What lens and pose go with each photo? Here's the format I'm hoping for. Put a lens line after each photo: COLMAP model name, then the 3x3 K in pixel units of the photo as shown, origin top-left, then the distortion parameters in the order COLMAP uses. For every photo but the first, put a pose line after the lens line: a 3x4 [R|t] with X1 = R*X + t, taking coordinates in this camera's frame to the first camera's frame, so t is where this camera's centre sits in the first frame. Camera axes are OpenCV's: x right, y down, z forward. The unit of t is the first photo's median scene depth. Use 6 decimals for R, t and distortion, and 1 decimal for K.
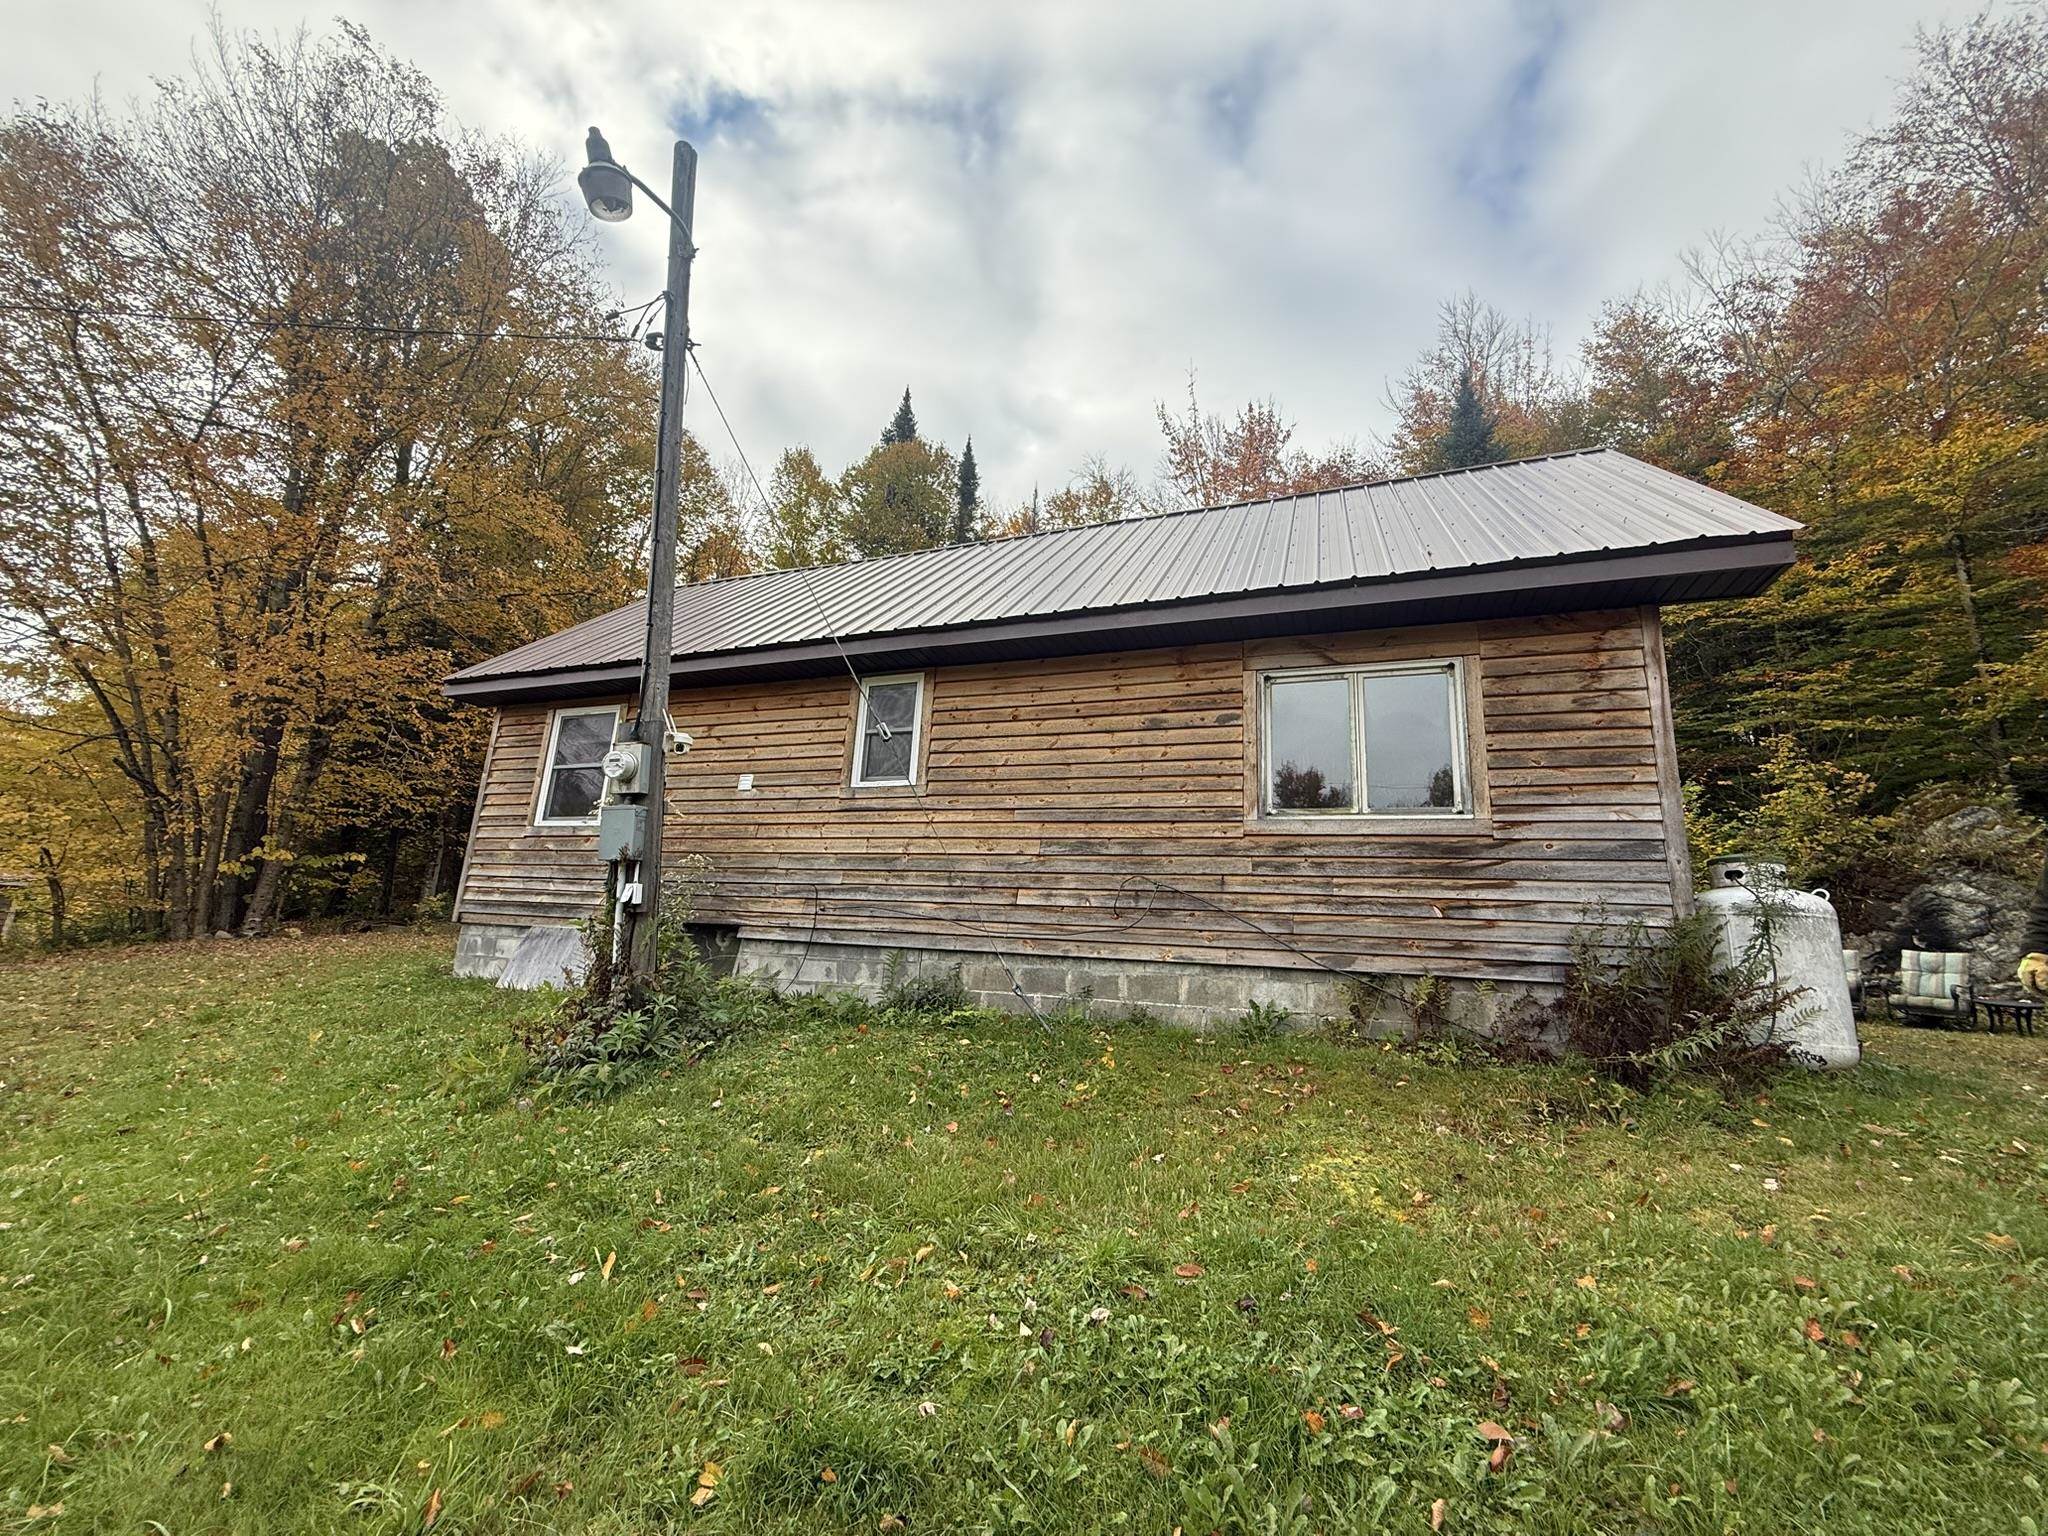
lens RADIAL K [[813.9, 0, 1016.2], [0, 813.9, 770.3], [0, 0, 1]] dist [-0.000781, -0.000180]
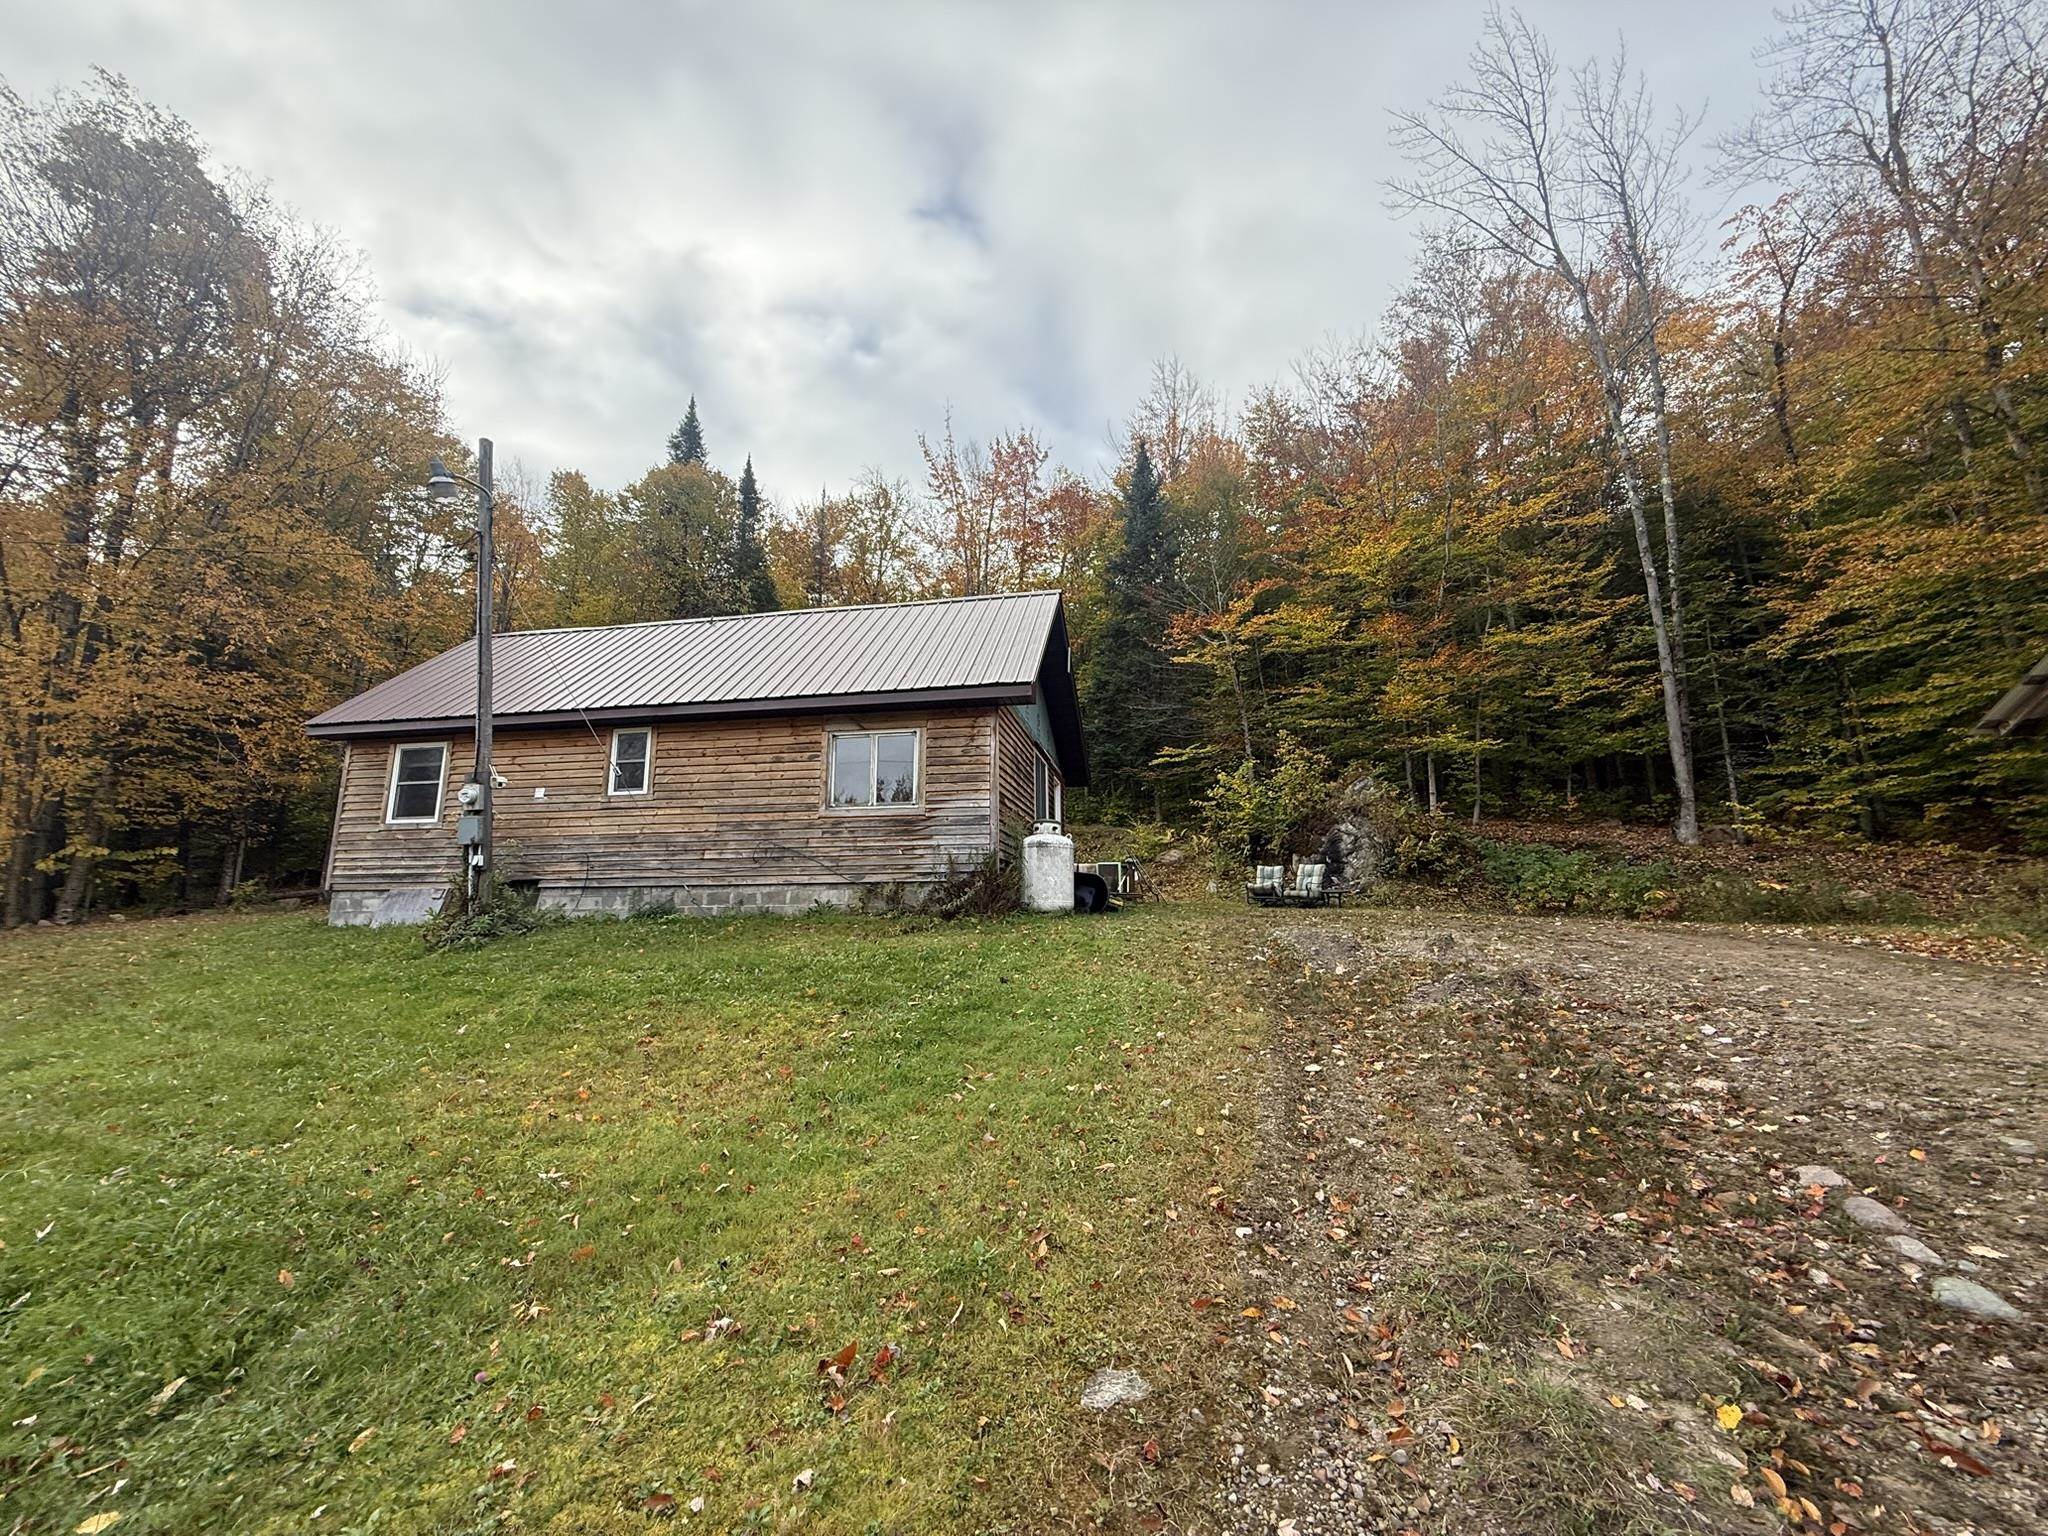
lens RADIAL K [[813.9, 0, 1020.8], [0, 813.9, 771.7], [0, 0, 1]] dist [-0.000781, -0.000180]
pose [[0.978453, -0.024527, 0.205006, 0.347679], [0.014841, 0.998705, 0.048653, -0.116601], [-0.205934, -0.044562, 0.977551, -0.989335]]
